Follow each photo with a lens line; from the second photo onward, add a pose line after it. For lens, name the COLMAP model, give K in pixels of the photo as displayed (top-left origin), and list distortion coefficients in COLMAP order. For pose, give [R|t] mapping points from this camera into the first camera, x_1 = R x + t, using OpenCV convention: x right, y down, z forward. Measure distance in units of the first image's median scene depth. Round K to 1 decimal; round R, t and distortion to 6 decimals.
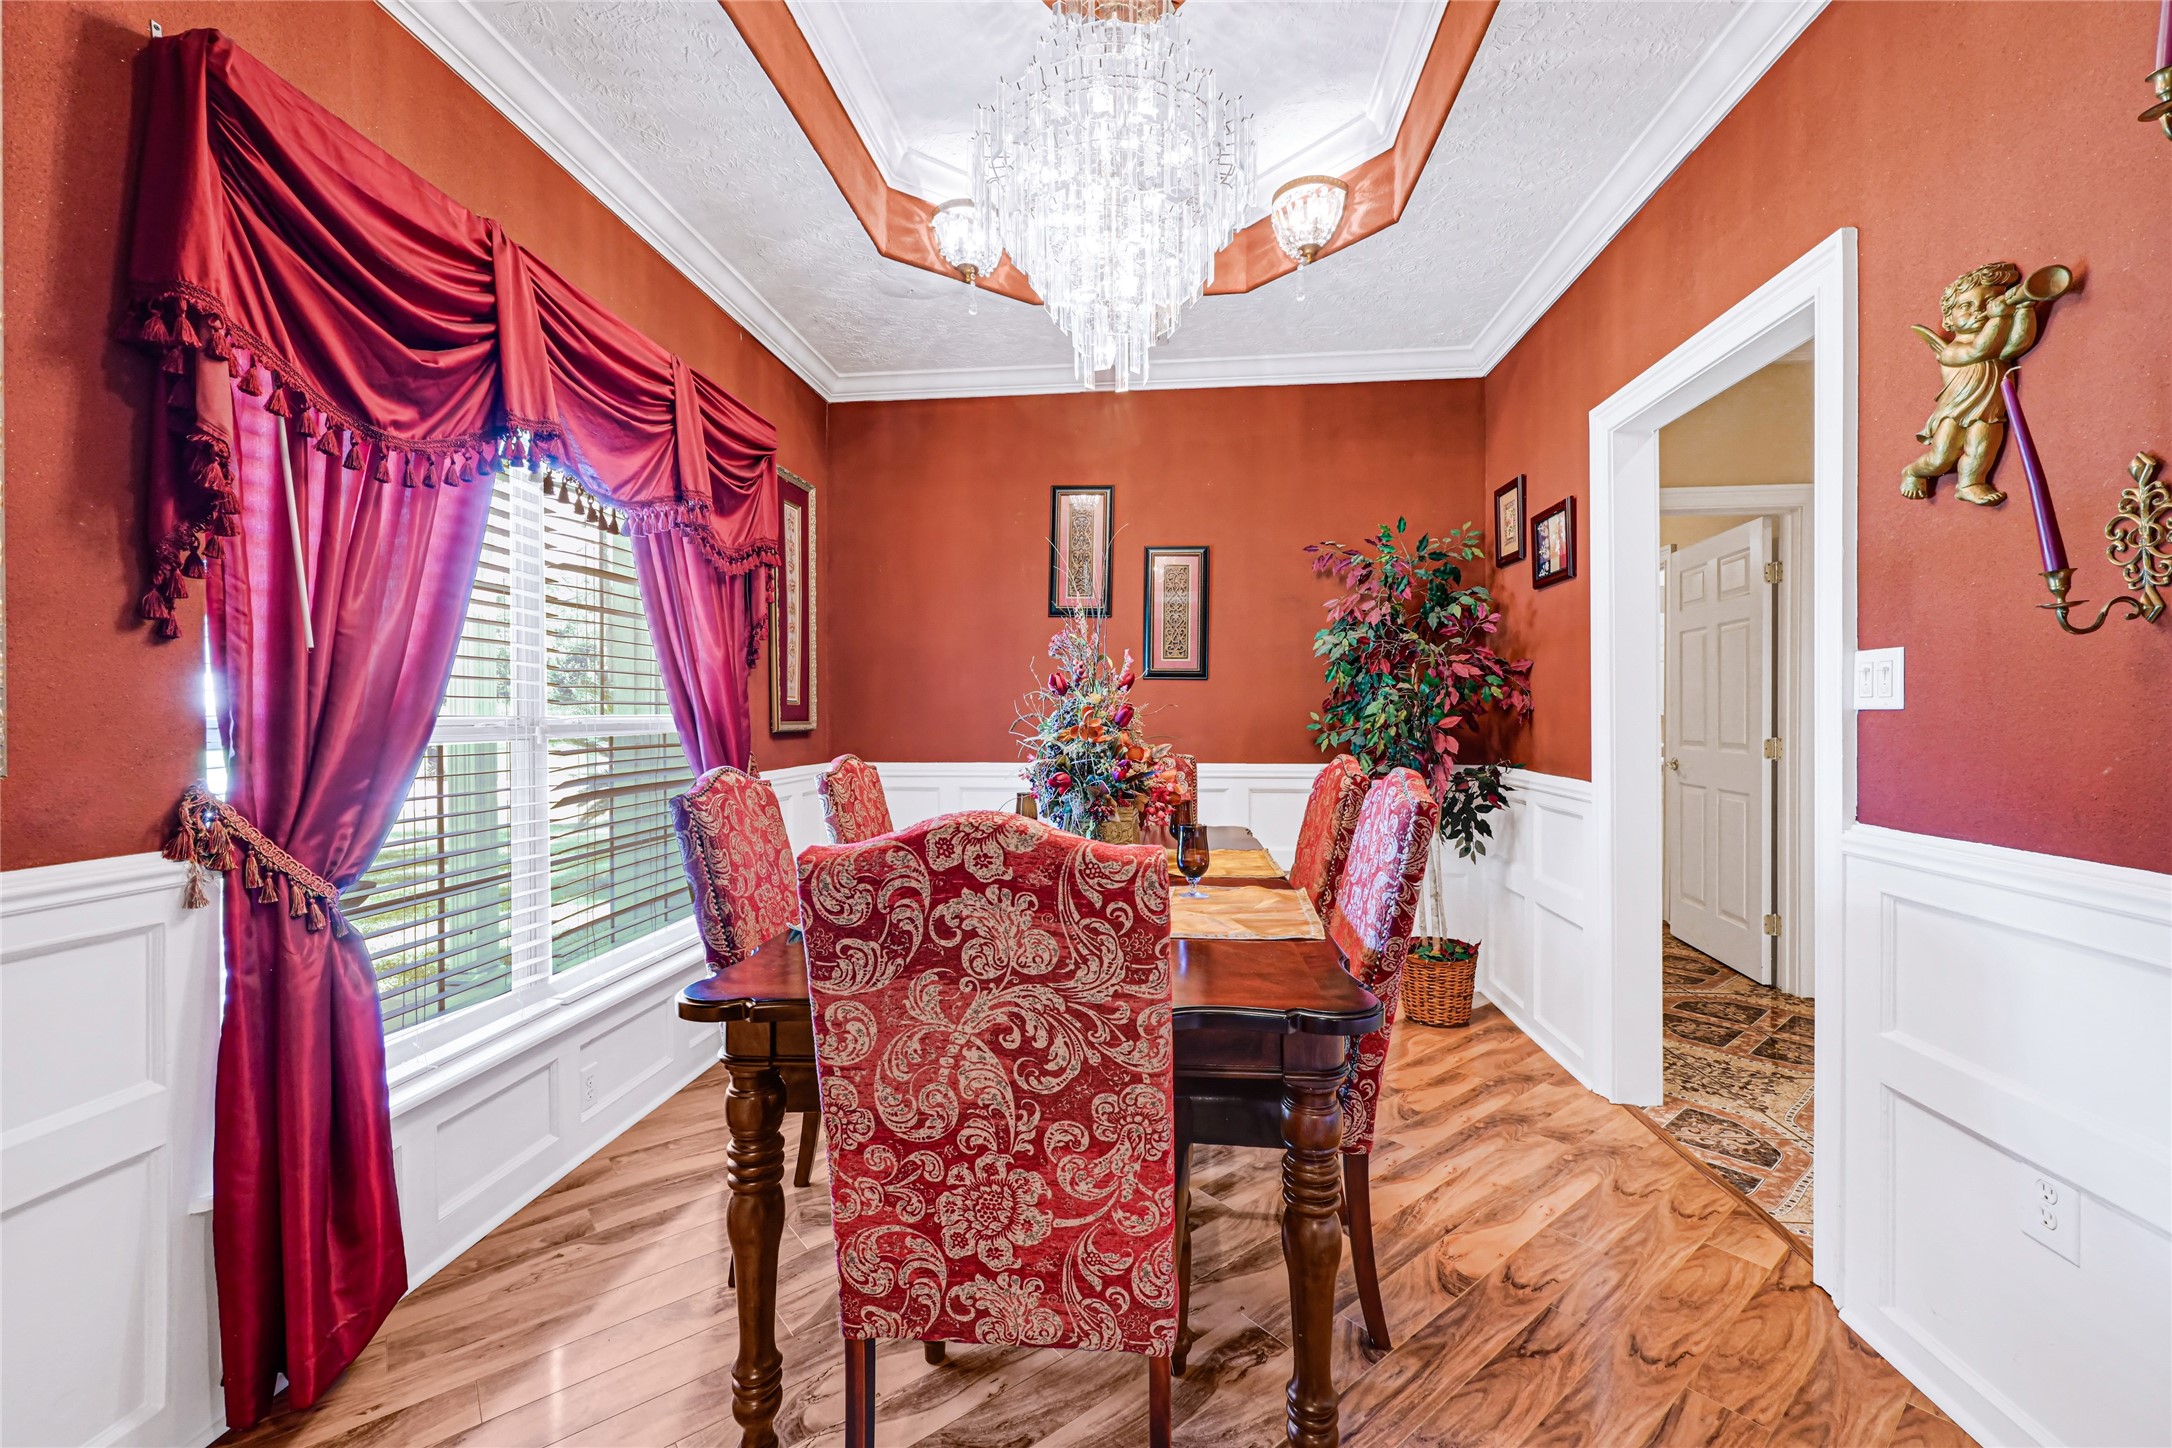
lens RADIAL K [[888.4, 0, 1090.5], [0, 888.4, 730.4], [0, 0, 1]] dist [0.000911, -0.000042]
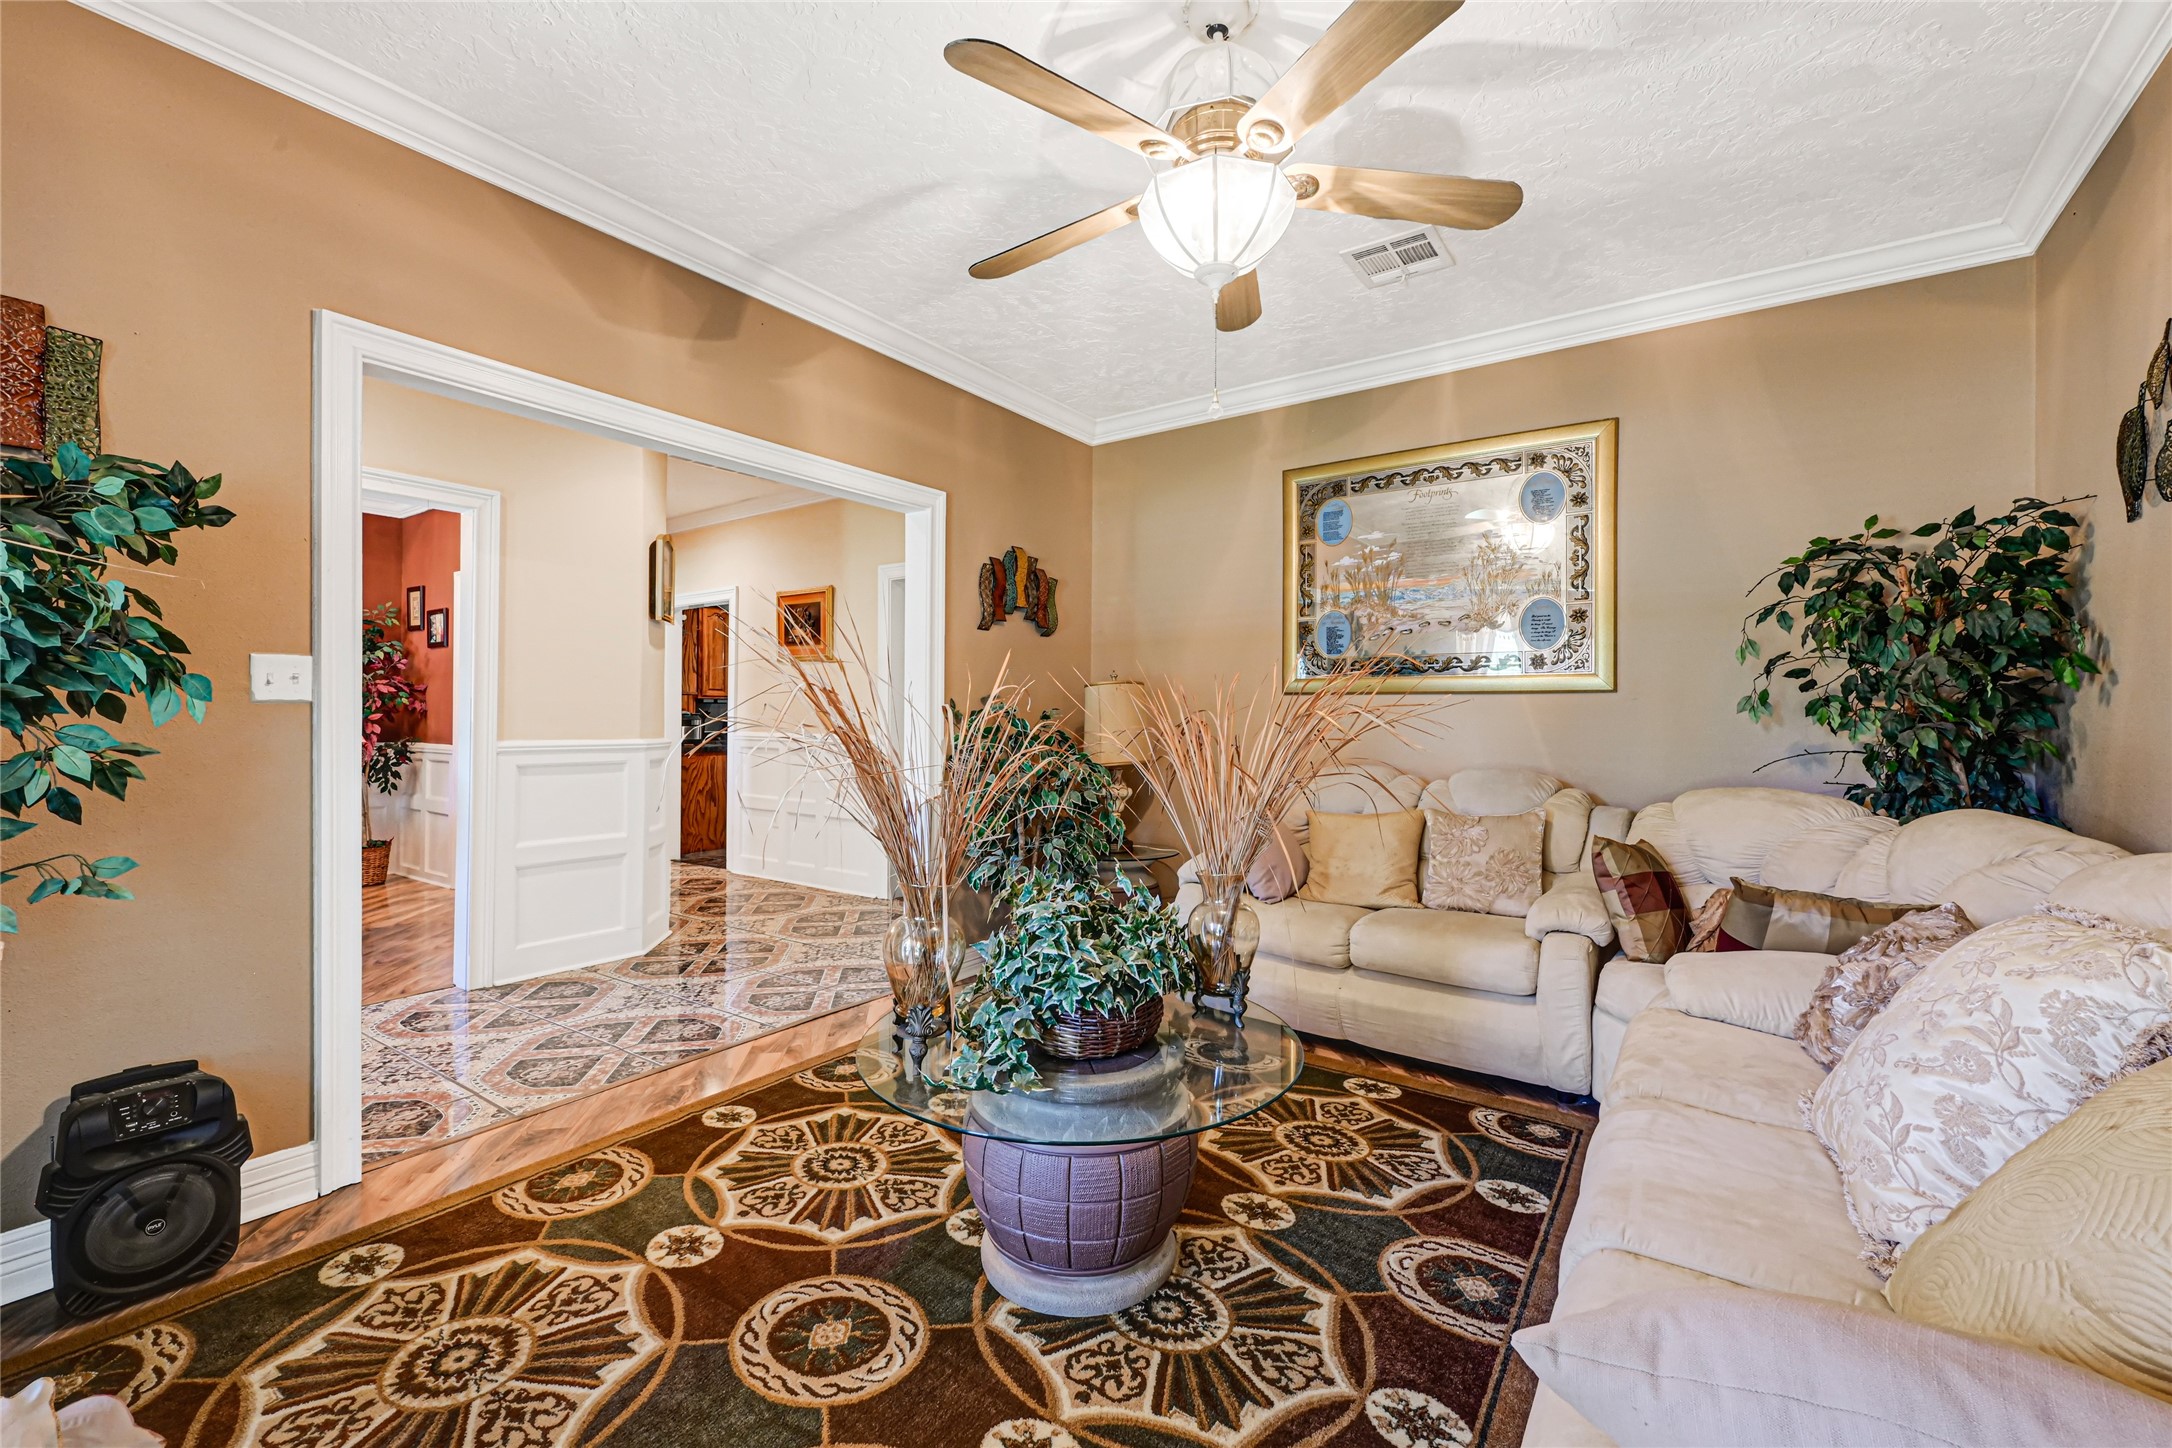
lens RADIAL K [[888.4, 0, 1069.5], [0, 888.4, 684.6], [0, 0, 1]] dist [0.000911, -0.000042]
pose [[0.500878, 0.024659, 0.865167, -1.156104], [0.014136, 0.999228, -0.036664, 0.025644], [-0.865403, 0.030594, 0.500142, -2.871130]]
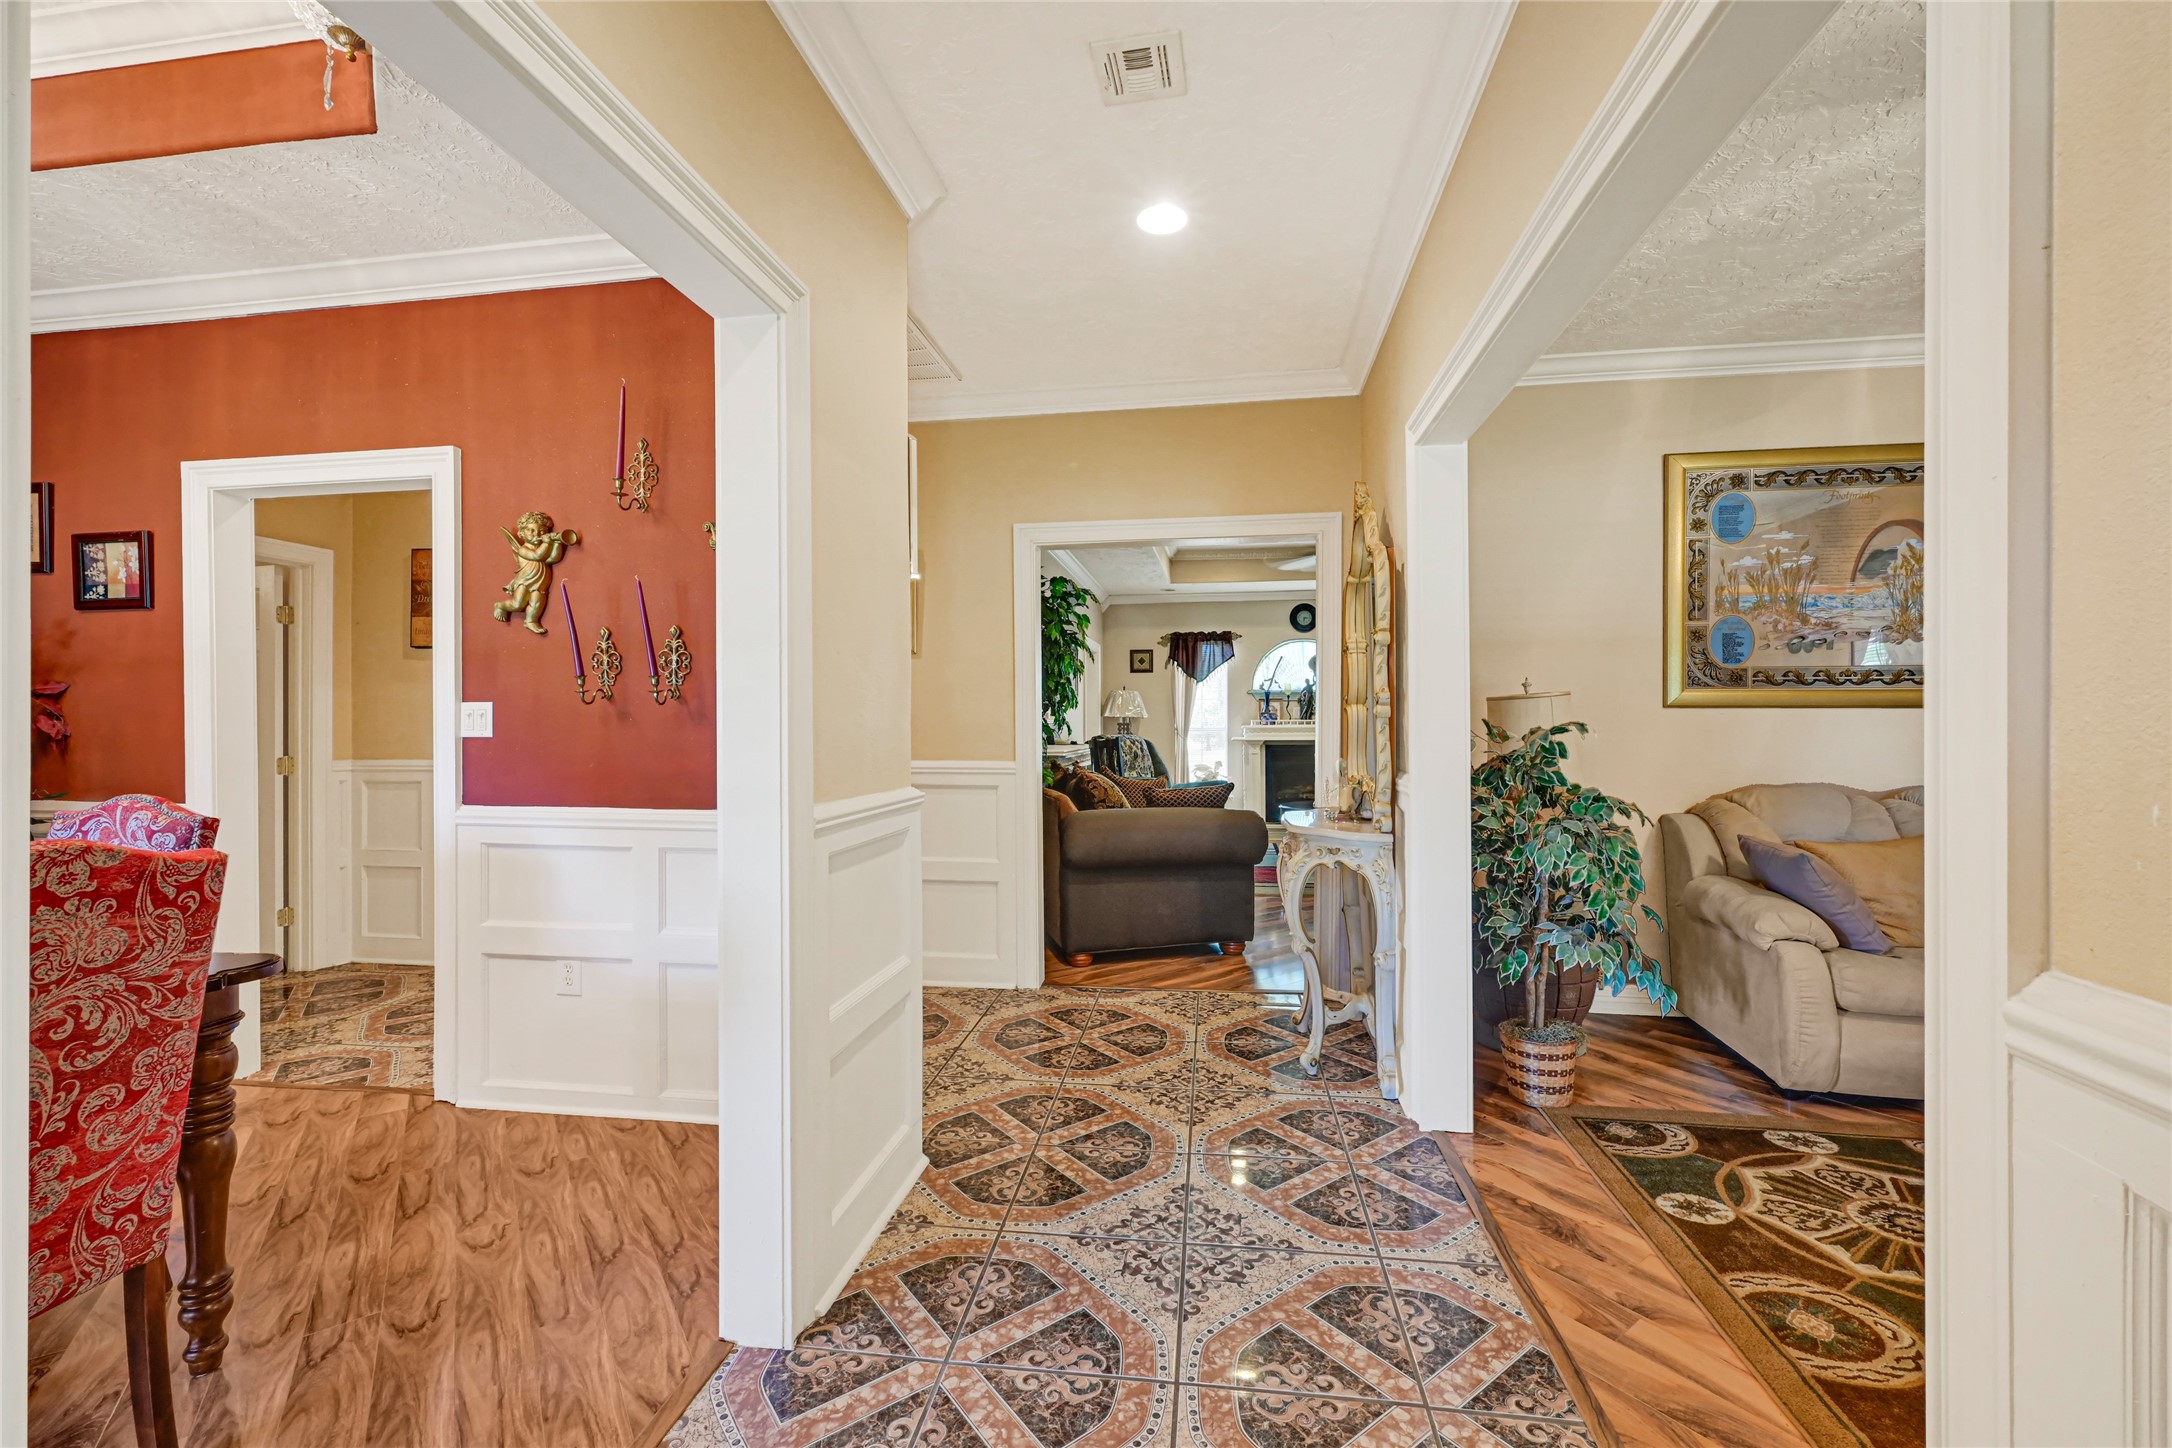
lens RADIAL K [[888.4, 0, 1083.8], [0, 888.4, 690.9], [0, 0, 1]] dist [0.000911, -0.000042]
pose [[0.065449, 0.038589, 0.997109, -0.943872], [0.021115, 0.998975, -0.040047, -0.024176], [-0.997632, 0.023675, 0.064568, -0.356357]]
